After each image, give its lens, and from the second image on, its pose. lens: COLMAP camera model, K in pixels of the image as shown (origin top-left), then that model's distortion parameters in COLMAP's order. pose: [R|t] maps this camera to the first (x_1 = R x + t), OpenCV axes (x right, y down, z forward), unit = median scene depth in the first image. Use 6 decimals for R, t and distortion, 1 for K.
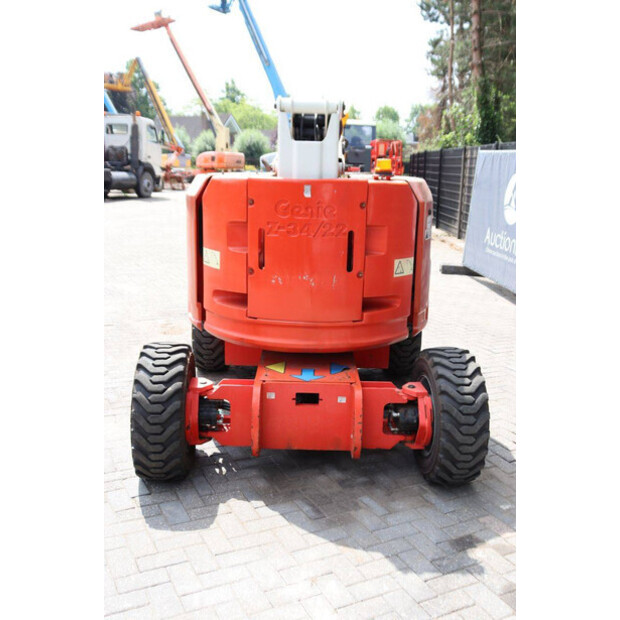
lens RADIAL K [[638.1, 0, 310.0], [0, 638.1, 310.0], [0, 0, 1]] dist [-0.054089, 0.029571]
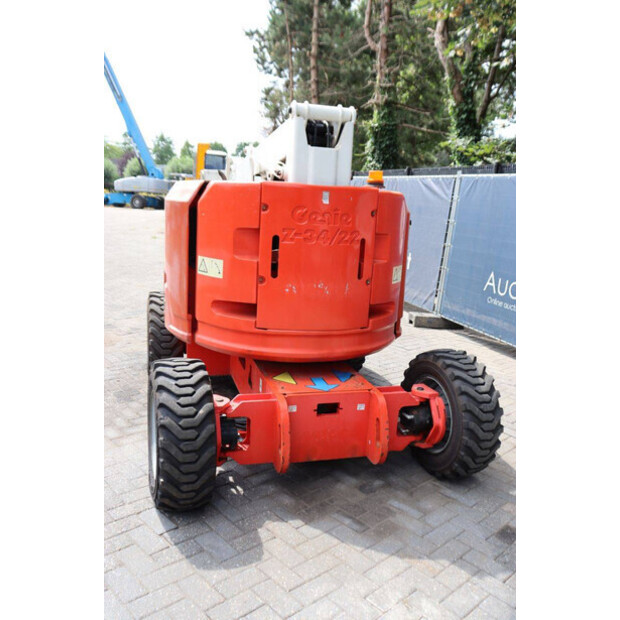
lens RADIAL K [[540.2, 0, 310.0], [0, 540.2, 310.0], [0, 0, 1]] dist [-0.130959, 0.102601]
pose [[0.960215, -0.028081, 0.277845, -0.256304], [0.030168, 0.999540, -0.003238, -0.011248], [-0.277626, 0.011491, 0.960620, 0.209275]]
